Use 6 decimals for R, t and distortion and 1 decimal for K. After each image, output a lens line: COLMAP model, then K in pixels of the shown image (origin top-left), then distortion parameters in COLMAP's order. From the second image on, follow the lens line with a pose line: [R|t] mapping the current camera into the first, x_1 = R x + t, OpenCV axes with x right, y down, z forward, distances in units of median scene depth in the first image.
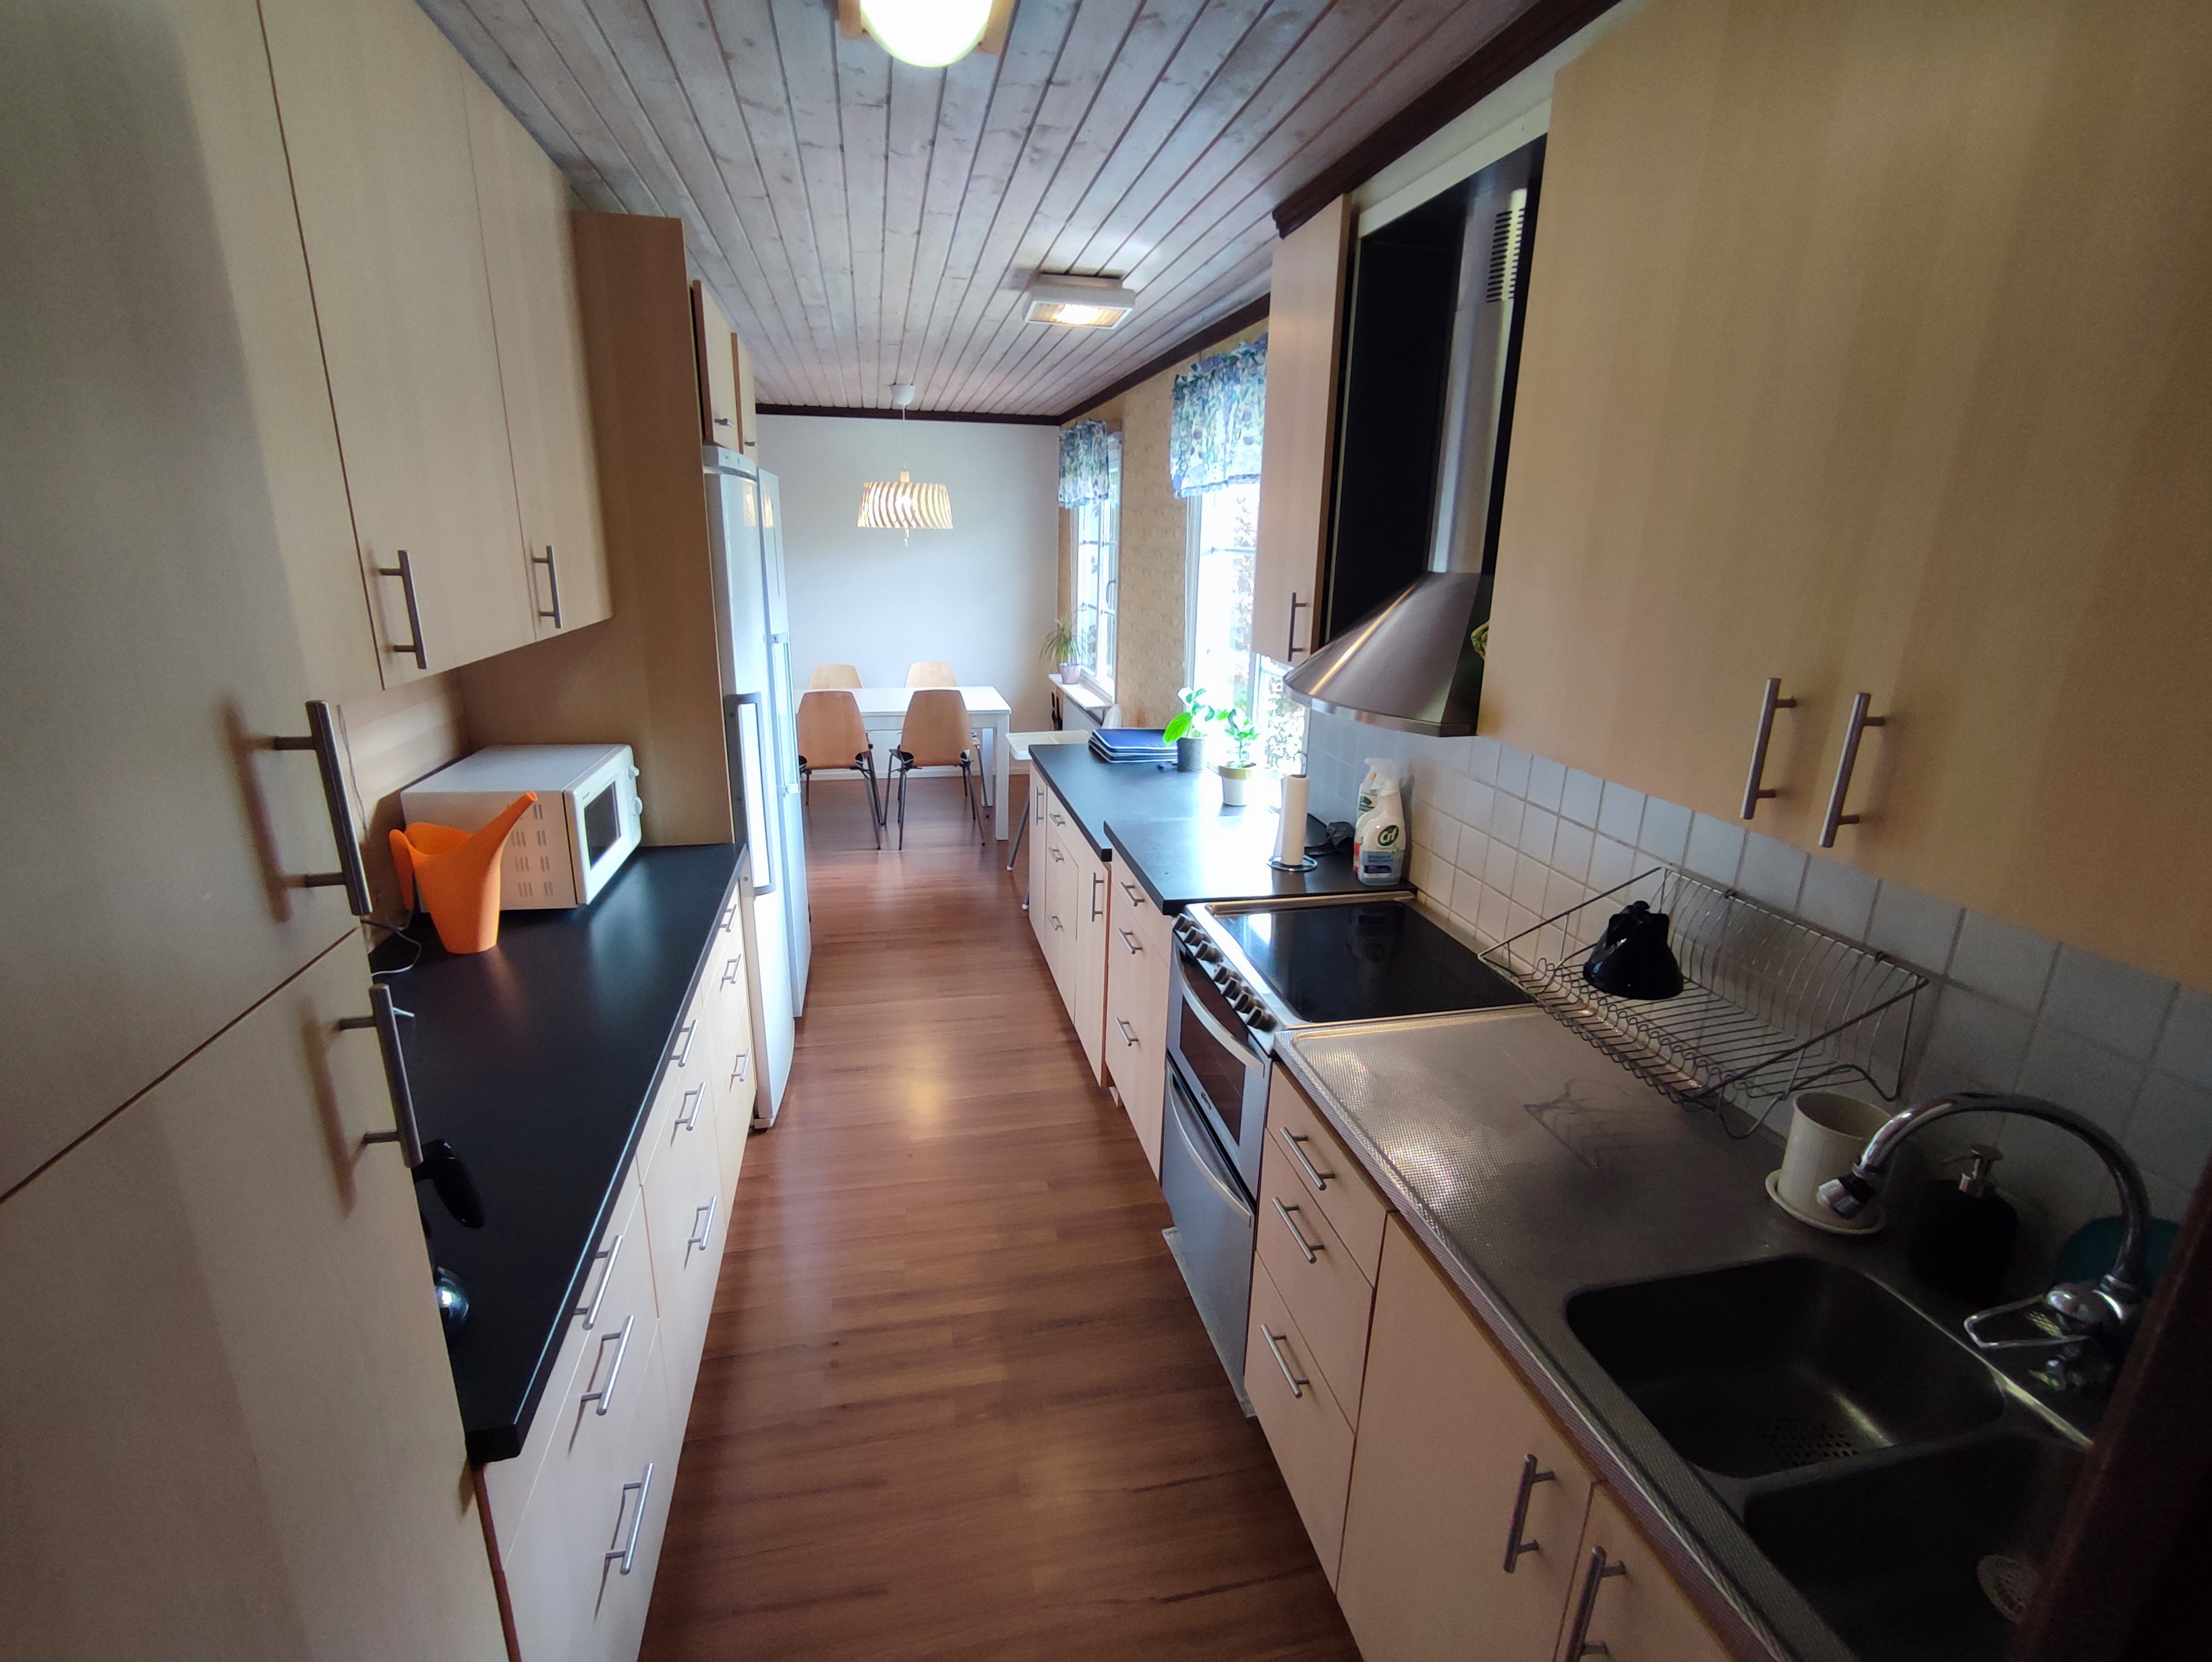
lens RADIAL K [[980.0, 0, 1101.0], [0, 980.0, 827.0], [0, 0, 1]] dist [-0.012210, -0.000031]
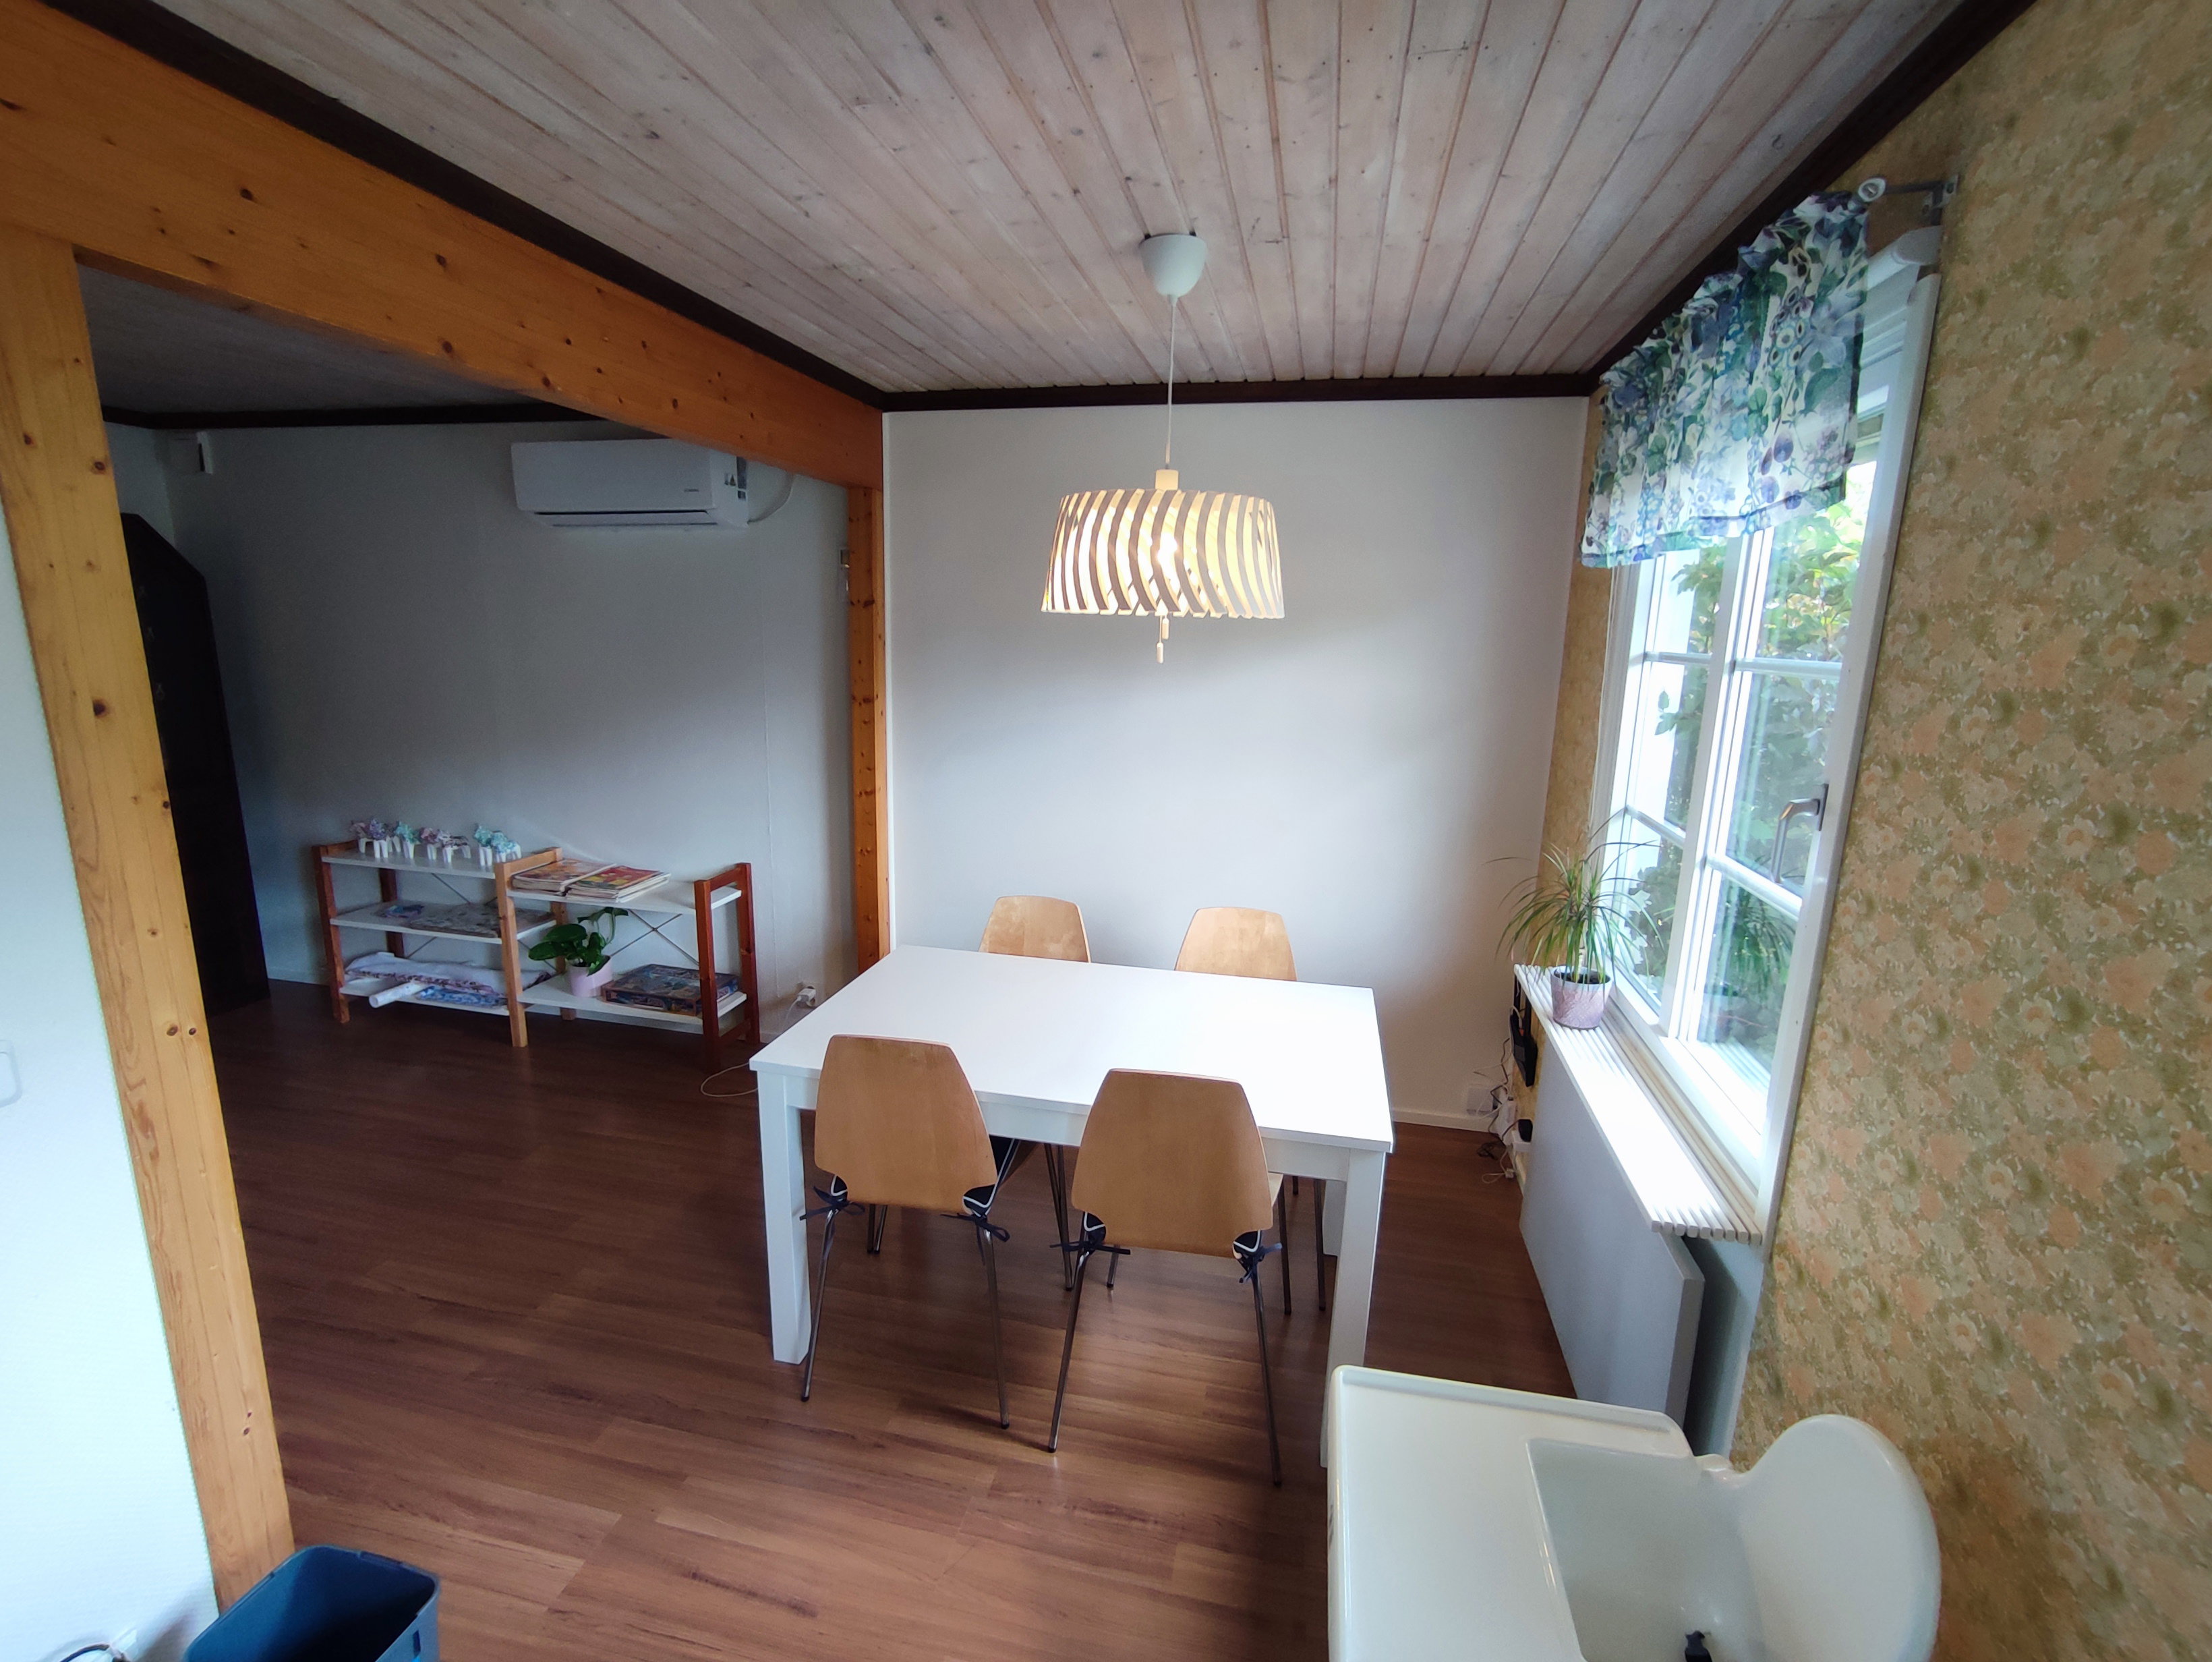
lens RADIAL K [[980.0, 0, 1101.0], [0, 980.0, 827.0], [0, 0, 1]] dist [-0.012210, -0.000031]
pose [[0.912345, 0.080499, -0.401430, -0.059456], [-0.121768, 0.989463, -0.078329, -0.188855], [0.390894, 0.120345, 0.912534, 0.646252]]
